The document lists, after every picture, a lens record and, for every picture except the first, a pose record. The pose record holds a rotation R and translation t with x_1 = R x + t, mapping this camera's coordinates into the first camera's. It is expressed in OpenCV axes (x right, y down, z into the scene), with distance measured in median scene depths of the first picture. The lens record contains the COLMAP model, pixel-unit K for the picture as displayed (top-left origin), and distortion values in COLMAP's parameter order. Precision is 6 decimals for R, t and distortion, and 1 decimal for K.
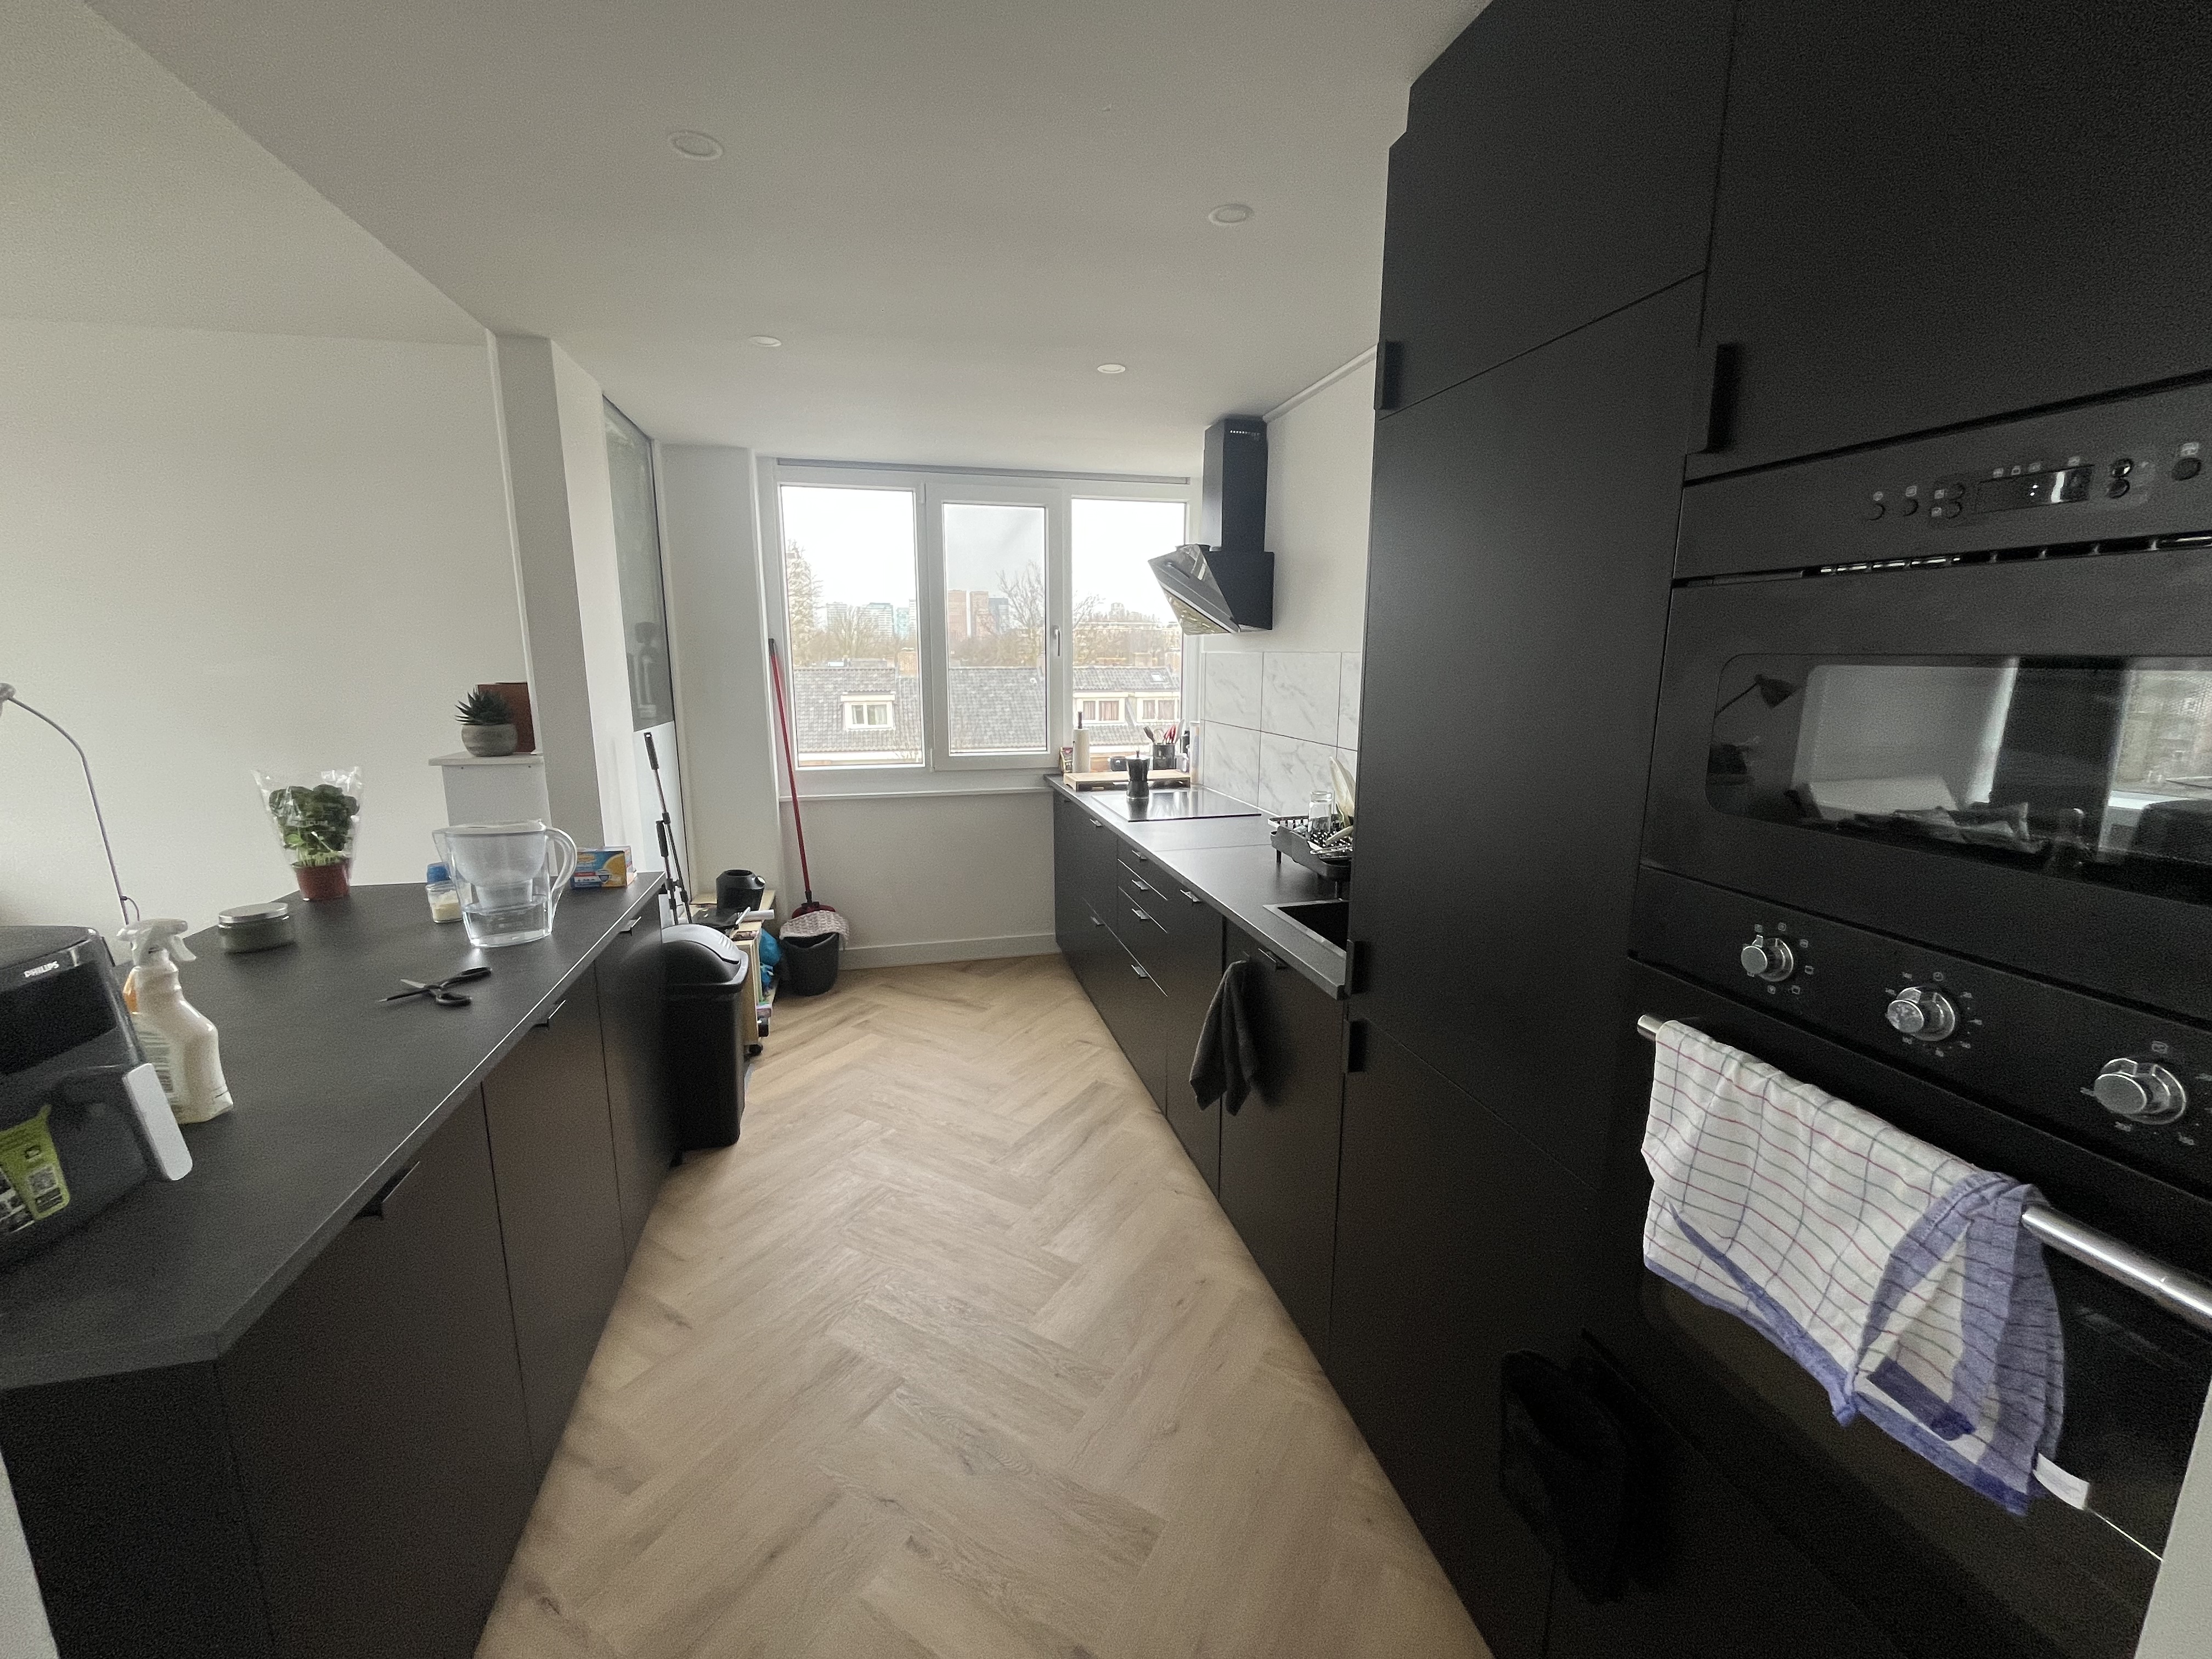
lens RADIAL K [[899.5, 0, 1106.0], [0, 899.5, 829.5], [0, 0, 1]] dist [0.000844, 0.000235]
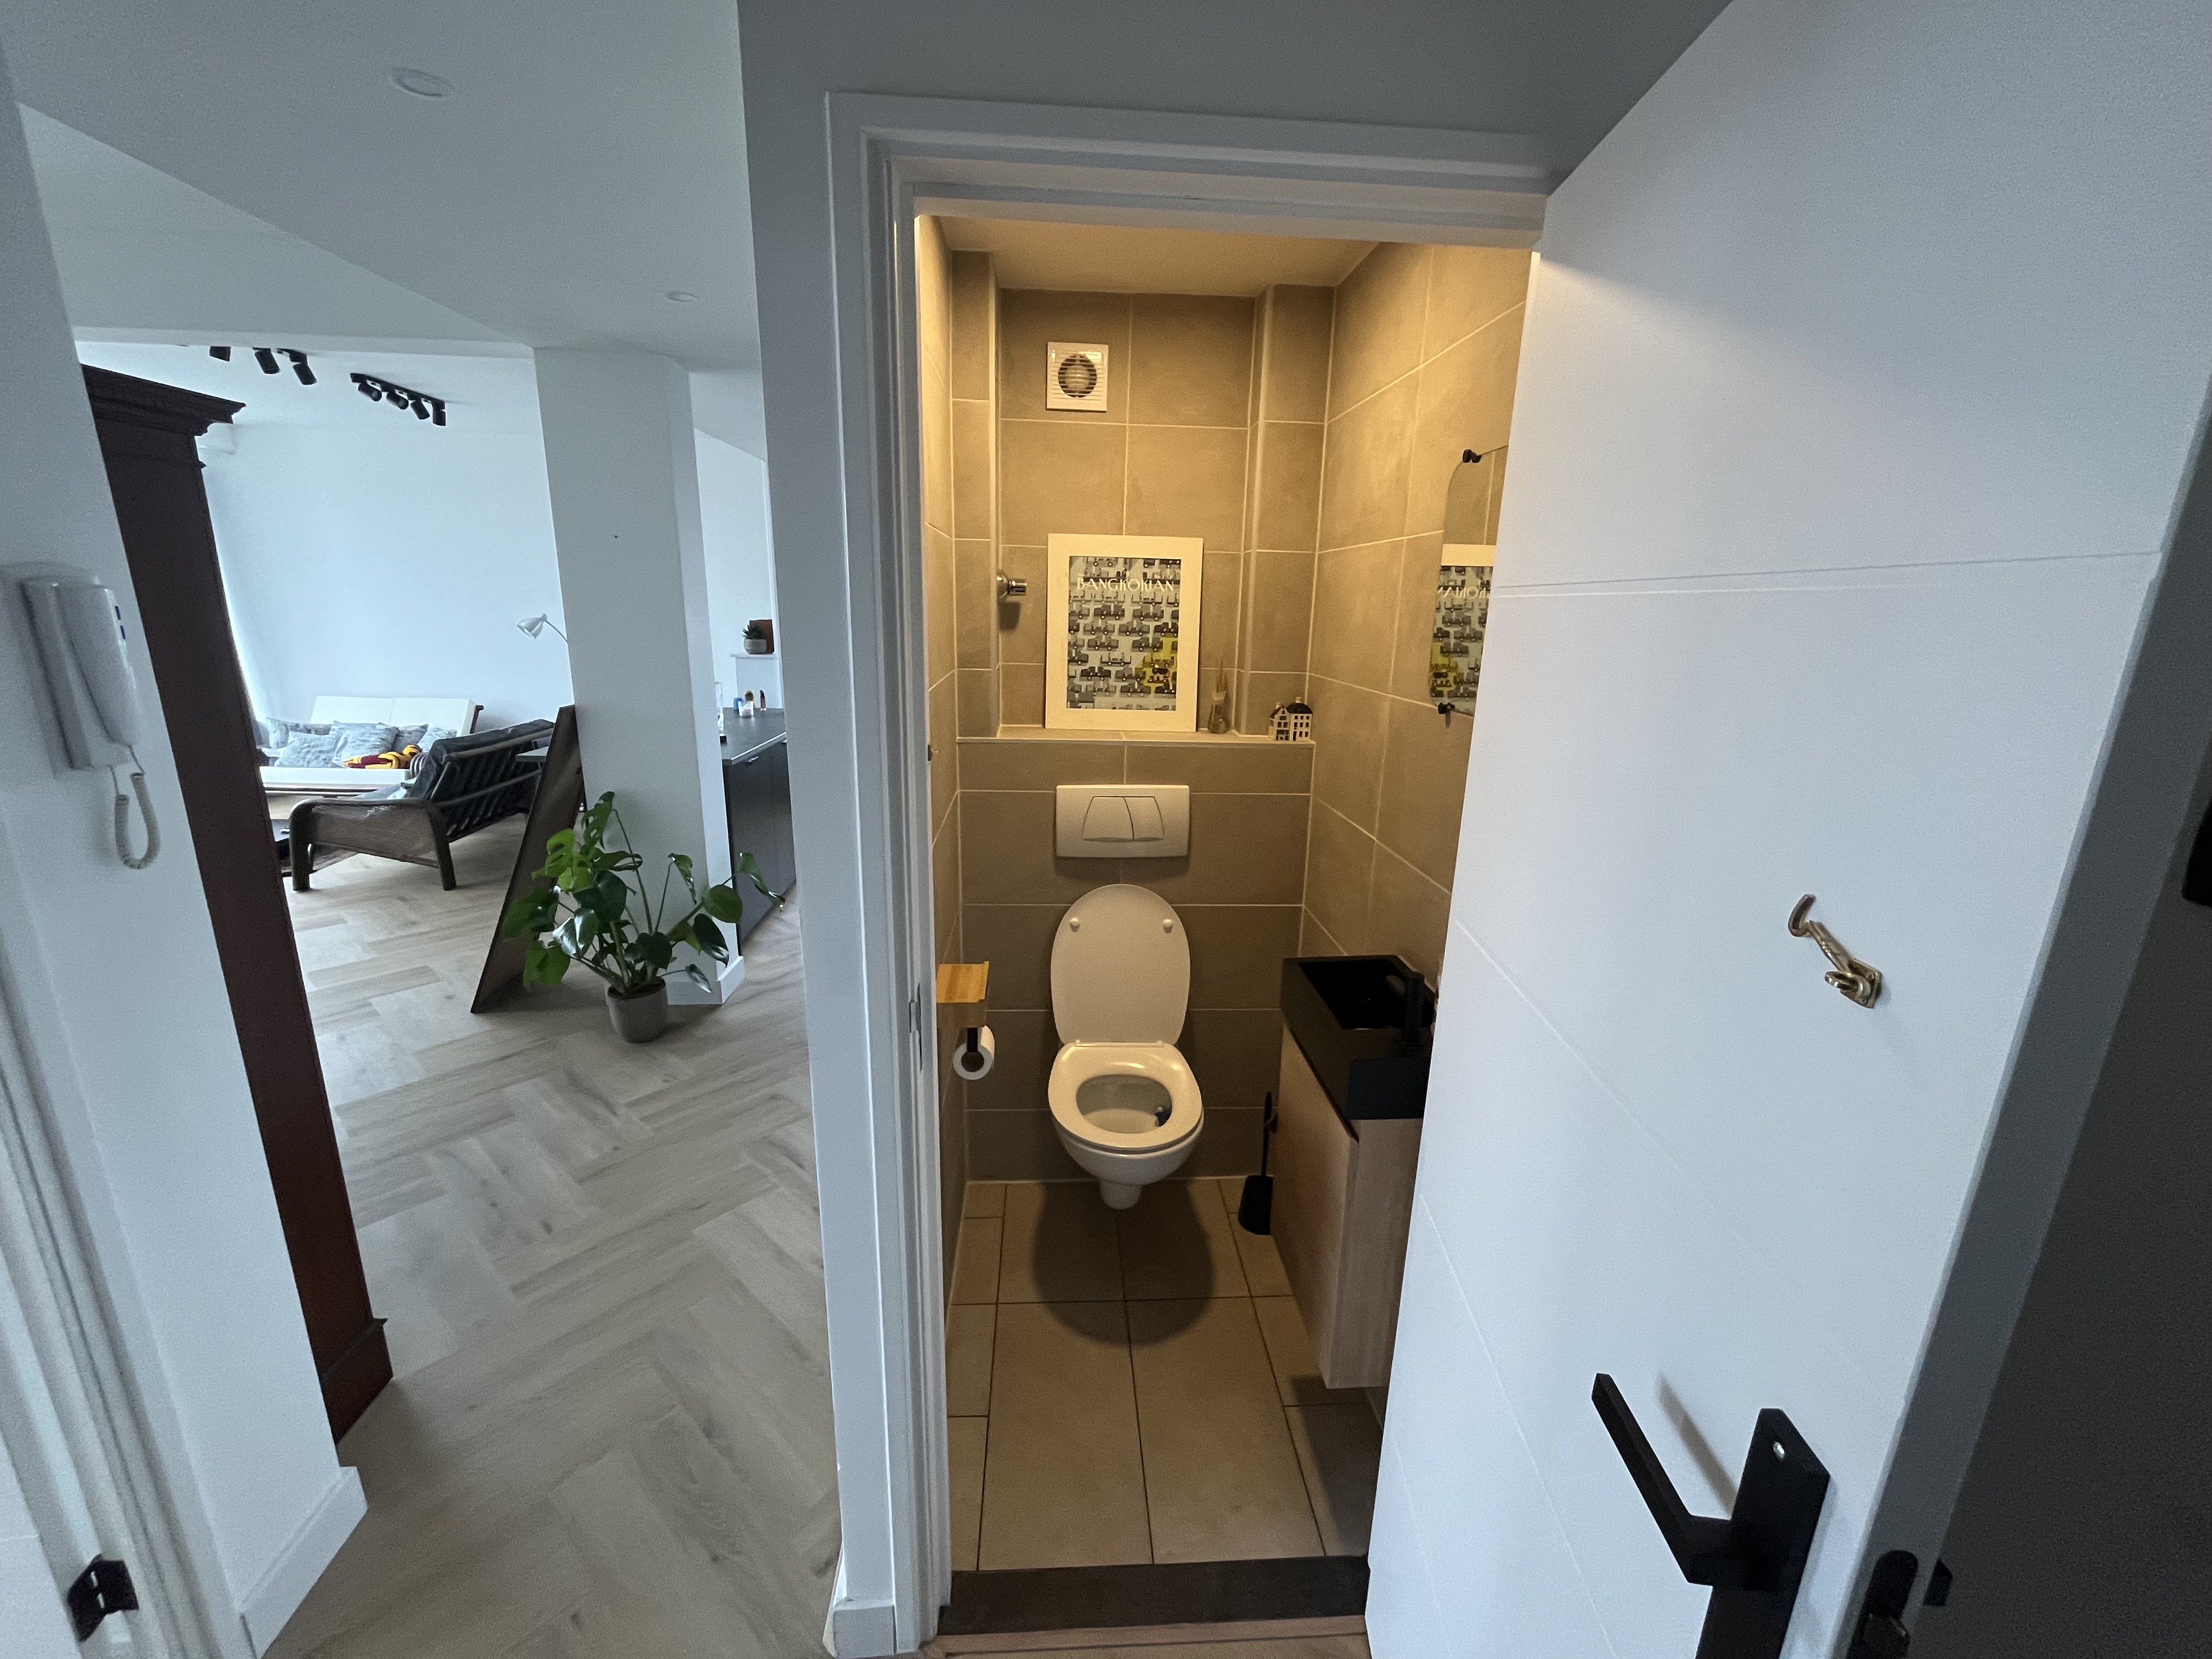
lens RADIAL K [[899.5, 0, 1106.0], [0, 899.5, 829.5], [0, 0, 1]] dist [0.000844, 0.000235]
pose [[0.985094, 0.062248, -0.160358, 0.334478], [-0.053705, 0.996925, 0.057070, 0.109855], [0.163418, -0.047607, 0.985408, -0.653203]]
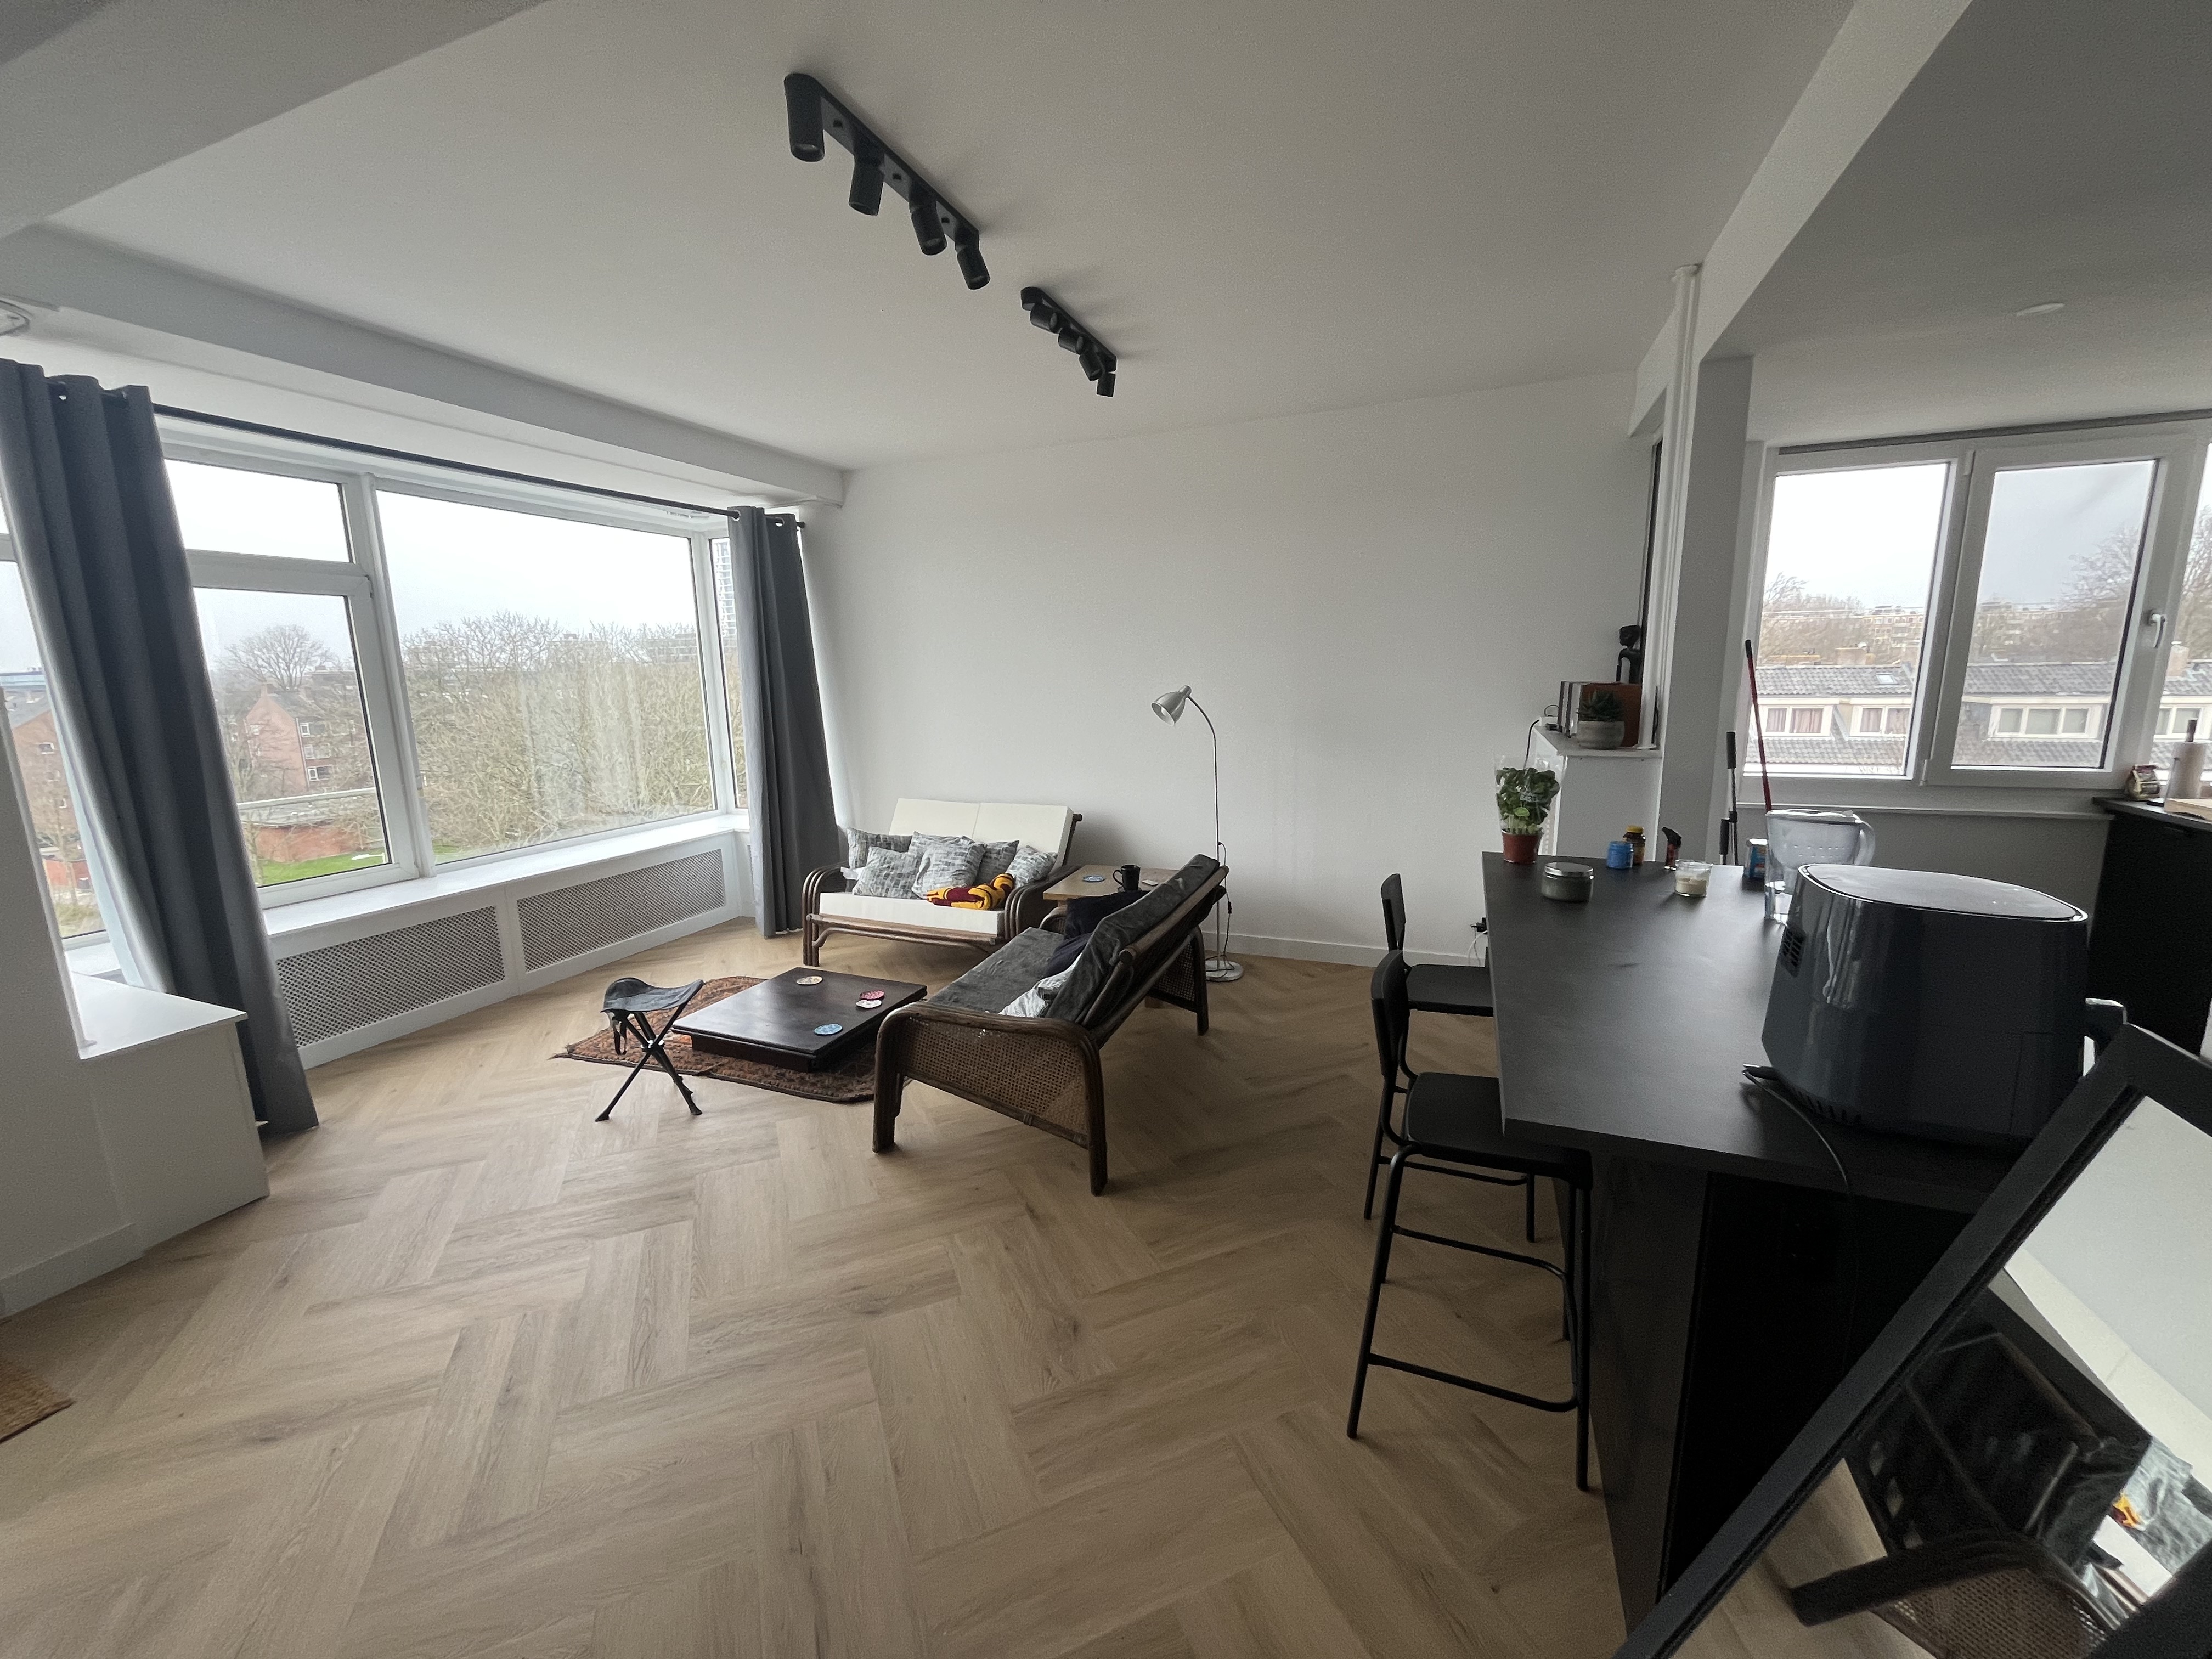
lens RADIAL K [[899.5, 0, 1106.0], [0, 899.5, 829.5], [0, 0, 1]] dist [0.000844, 0.000235]
pose [[0.816329, 0.086453, -0.571081, -0.352572], [-0.089727, 0.995713, 0.022477, 0.029892], [0.570576, 0.032893, 0.820586, -0.164455]]
